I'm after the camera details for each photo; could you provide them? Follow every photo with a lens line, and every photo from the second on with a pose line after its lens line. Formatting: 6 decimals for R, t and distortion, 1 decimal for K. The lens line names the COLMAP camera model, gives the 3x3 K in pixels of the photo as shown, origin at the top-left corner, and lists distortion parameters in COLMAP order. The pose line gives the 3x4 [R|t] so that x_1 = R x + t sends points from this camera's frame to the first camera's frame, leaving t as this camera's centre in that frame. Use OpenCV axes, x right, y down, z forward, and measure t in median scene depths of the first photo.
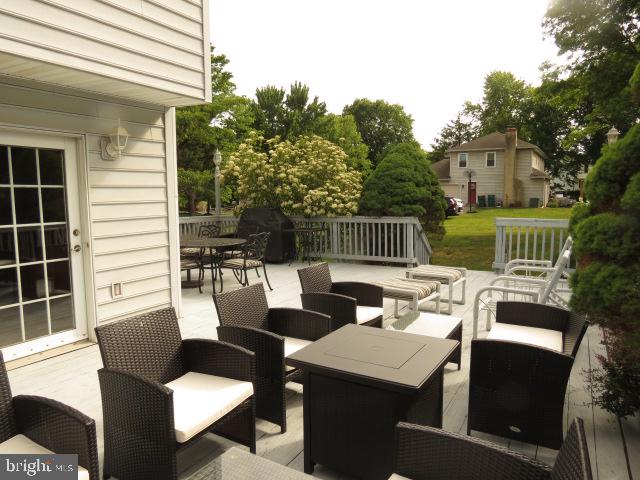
lens RADIAL K [[455.4, 0, 320.0], [0, 455.4, 240.0], [0, 0, 1]] dist [-0.004880, -0.002928]
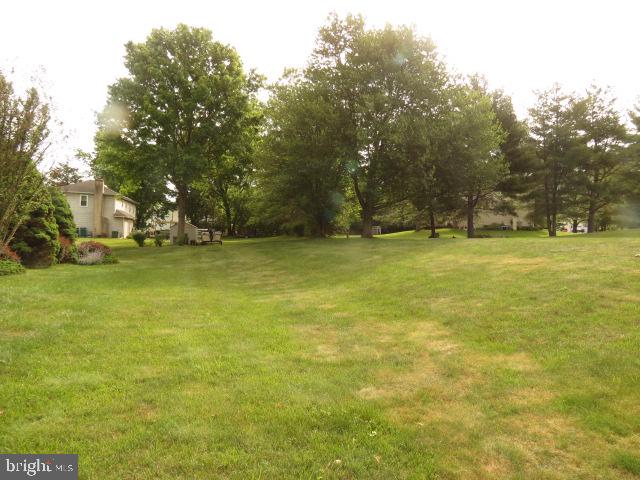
lens RADIAL K [[455.4, 0, 320.0], [0, 455.4, 240.0], [0, 0, 1]] dist [-0.004880, -0.002928]
pose [[0.726046, 0.035921, 0.686707, -0.017931], [0.025877, 0.996500, -0.079486, 0.039853], [-0.687159, 0.075480, 0.722576, -0.278531]]
